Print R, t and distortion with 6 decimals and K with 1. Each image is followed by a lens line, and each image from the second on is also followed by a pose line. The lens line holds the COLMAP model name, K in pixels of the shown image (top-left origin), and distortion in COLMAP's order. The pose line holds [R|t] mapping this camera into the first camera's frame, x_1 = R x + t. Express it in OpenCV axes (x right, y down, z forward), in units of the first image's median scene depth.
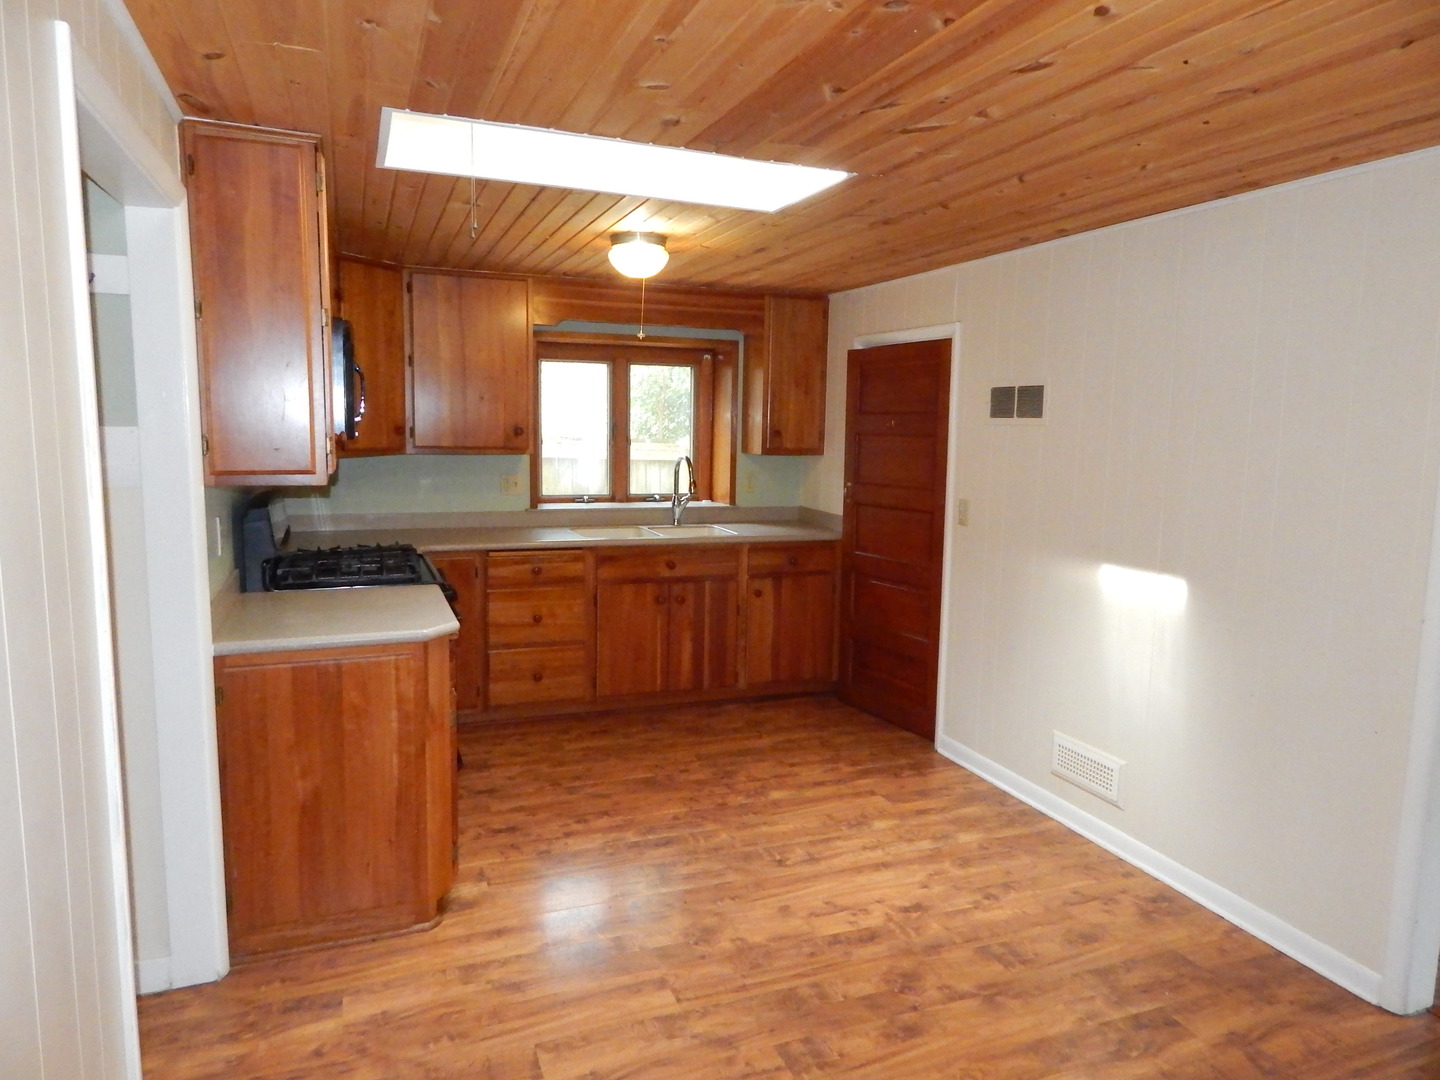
lens RADIAL K [[942.1, 0, 726.3], [0, 942.1, 538.9], [0, 0, 1]] dist [0.006380, -0.006676]
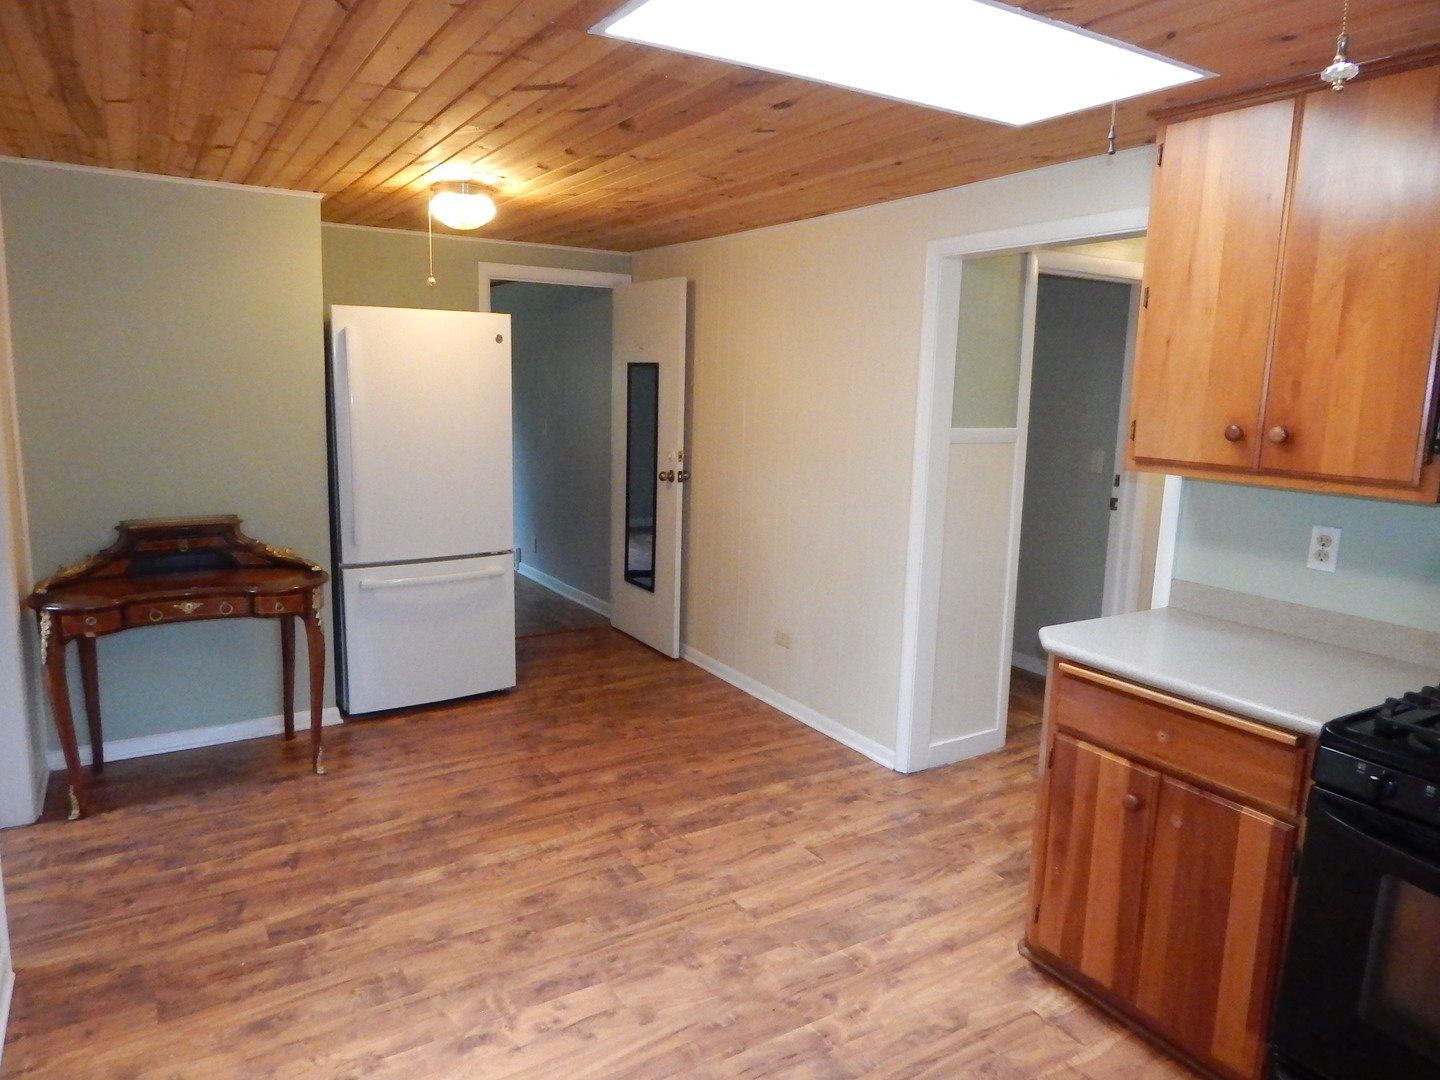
lens RADIAL K [[942.1, 0, 730.0], [0, 942.1, 541.9], [0, 0, 1]] dist [0.006380, -0.006676]
pose [[-0.981392, -0.014816, -0.191443, 0.161197], [-0.070519, 0.955158, 0.287578, -0.226405], [0.178598, 0.295727, -0.938429, 1.759535]]
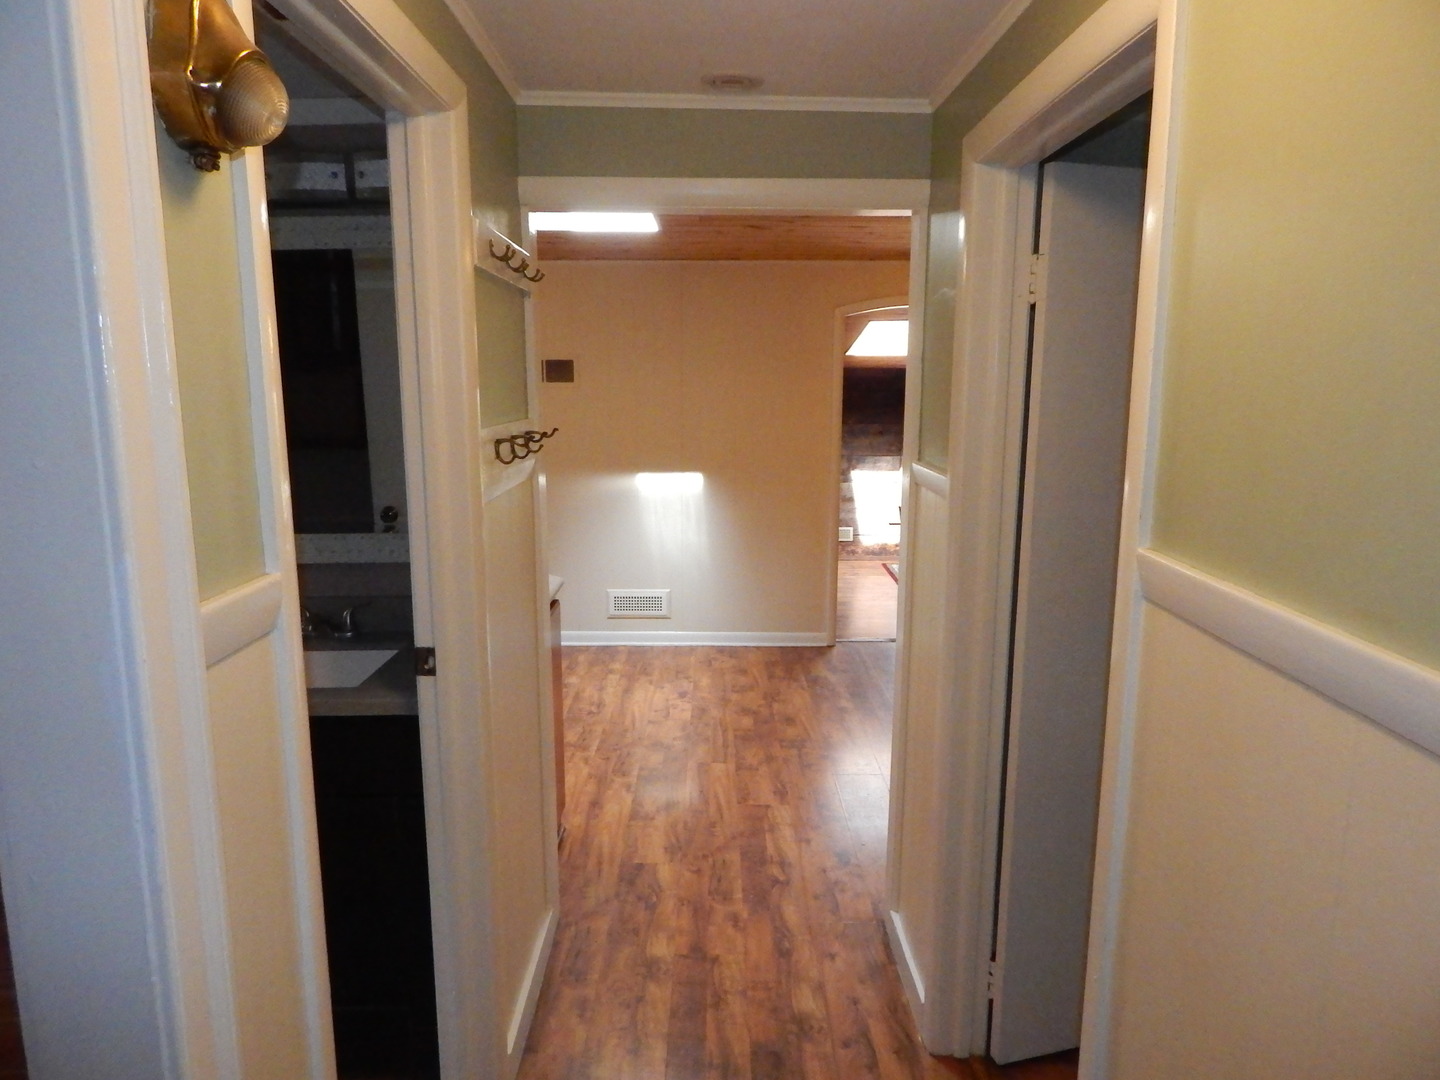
lens RADIAL K [[942.1, 0, 714.6], [0, 942.1, 539.1], [0, 0, 1]] dist [0.006380, -0.006676]
pose [[0.365868, -0.175500, 0.913969, -1.305210], [0.120034, 0.982755, 0.140658, -0.093626], [-0.922893, 0.058245, 0.380625, 0.356644]]
